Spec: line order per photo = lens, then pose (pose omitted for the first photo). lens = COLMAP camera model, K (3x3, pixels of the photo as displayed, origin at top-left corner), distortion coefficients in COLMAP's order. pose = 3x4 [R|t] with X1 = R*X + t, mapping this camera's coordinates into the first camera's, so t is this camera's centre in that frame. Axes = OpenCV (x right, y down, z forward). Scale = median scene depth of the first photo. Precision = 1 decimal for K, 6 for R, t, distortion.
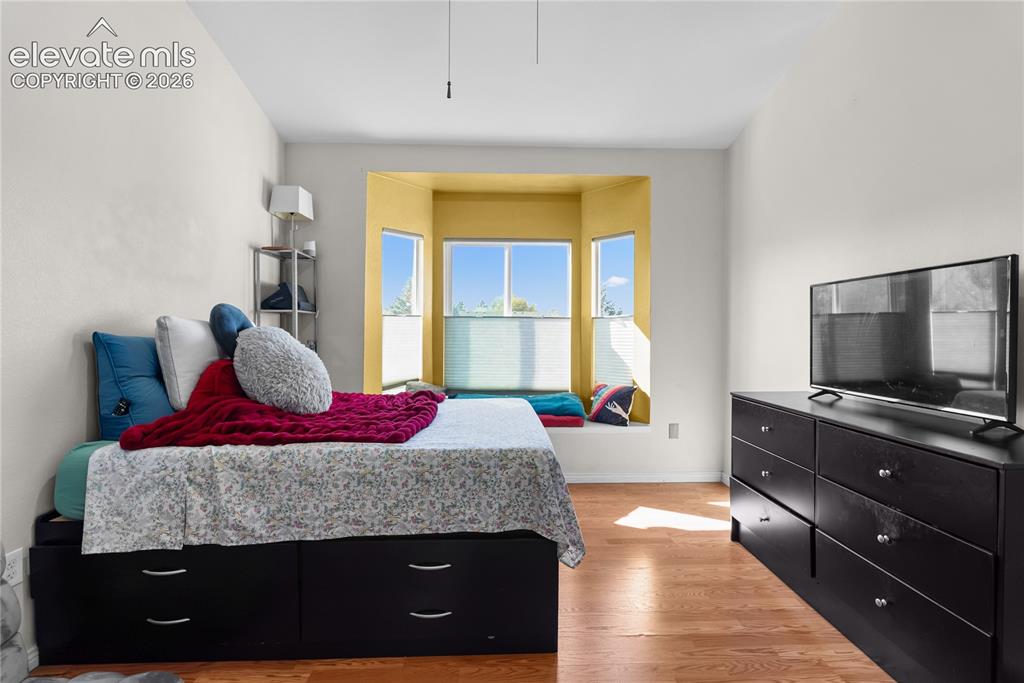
lens RADIAL K [[450.6, 0, 516.0], [0, 450.6, 339.3], [0, 0, 1]] dist [-0.004009, 0.000362]
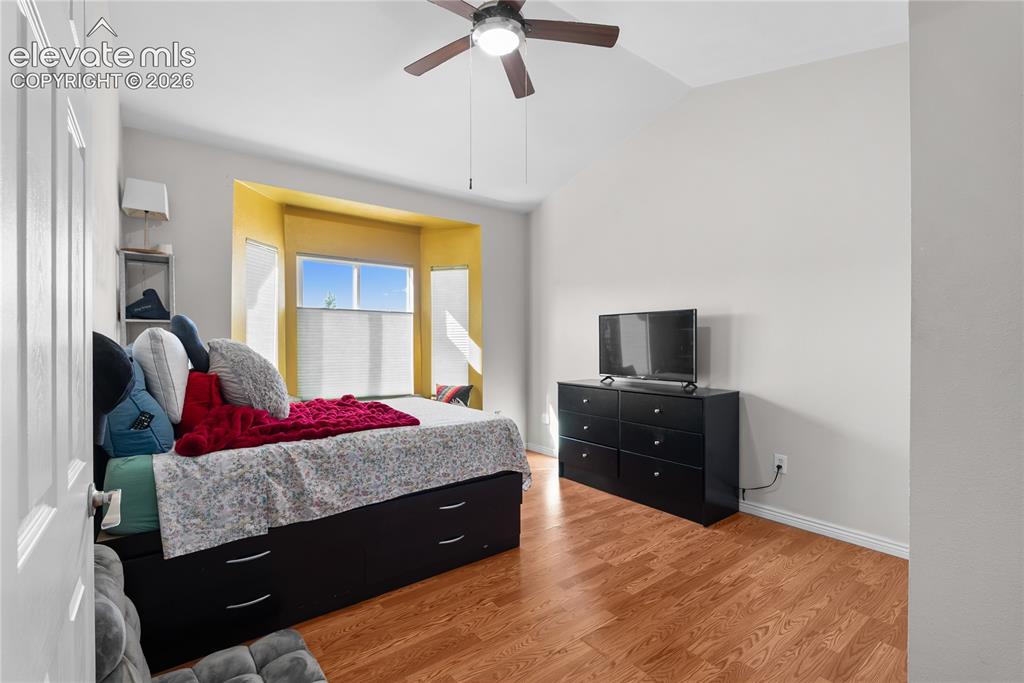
lens RADIAL K [[450.6, 0, 513.4], [0, 450.6, 343.7], [0, 0, 1]] dist [-0.004009, 0.000362]
pose [[0.817416, -0.002822, 0.576041, -0.865975], [0.010925, 0.999884, -0.010604, 0.001484], [-0.575944, 0.014961, 0.817352, -0.301639]]
